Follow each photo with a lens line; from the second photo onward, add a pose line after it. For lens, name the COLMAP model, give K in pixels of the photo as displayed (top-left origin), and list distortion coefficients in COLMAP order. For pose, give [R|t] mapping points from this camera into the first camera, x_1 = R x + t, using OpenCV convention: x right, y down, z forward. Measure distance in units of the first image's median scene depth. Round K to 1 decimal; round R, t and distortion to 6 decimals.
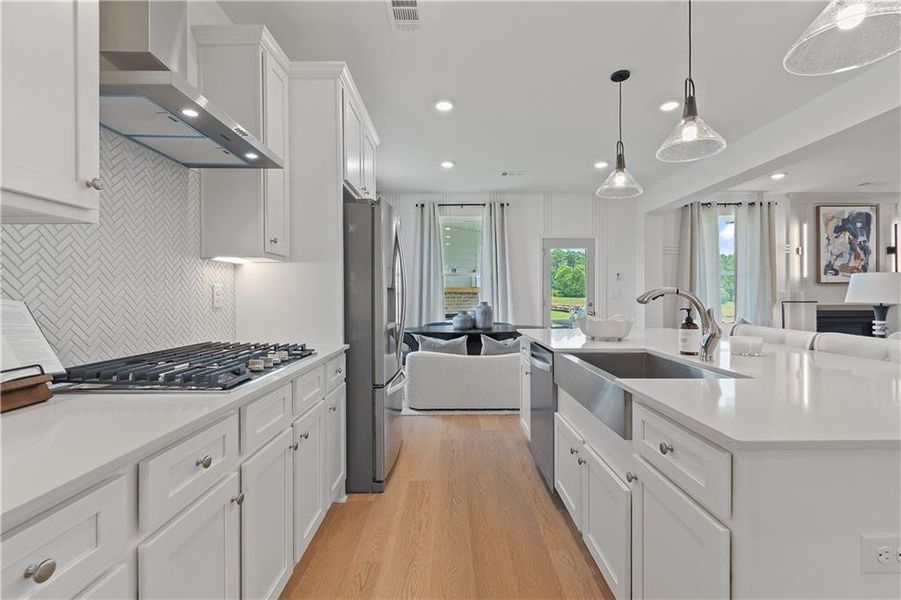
lens RADIAL K [[404.0, 0, 453.0], [0, 404.0, 296.6], [0, 0, 1]] dist [0.009228, -0.000193]
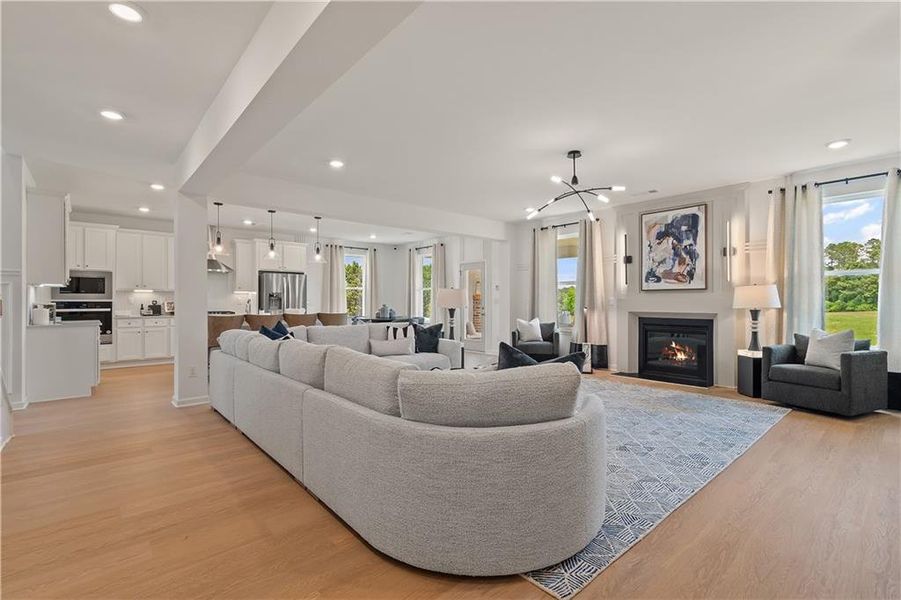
lens RADIAL K [[404.0, 0, 451.1], [0, 404.0, 301.2], [0, 0, 1]] dist [0.009228, -0.000193]
pose [[0.650424, 0.006380, -0.759544, 1.358270], [-0.004156, 0.999980, 0.004841, -0.009143], [0.759560, 0.000008, 0.650438, -0.017950]]
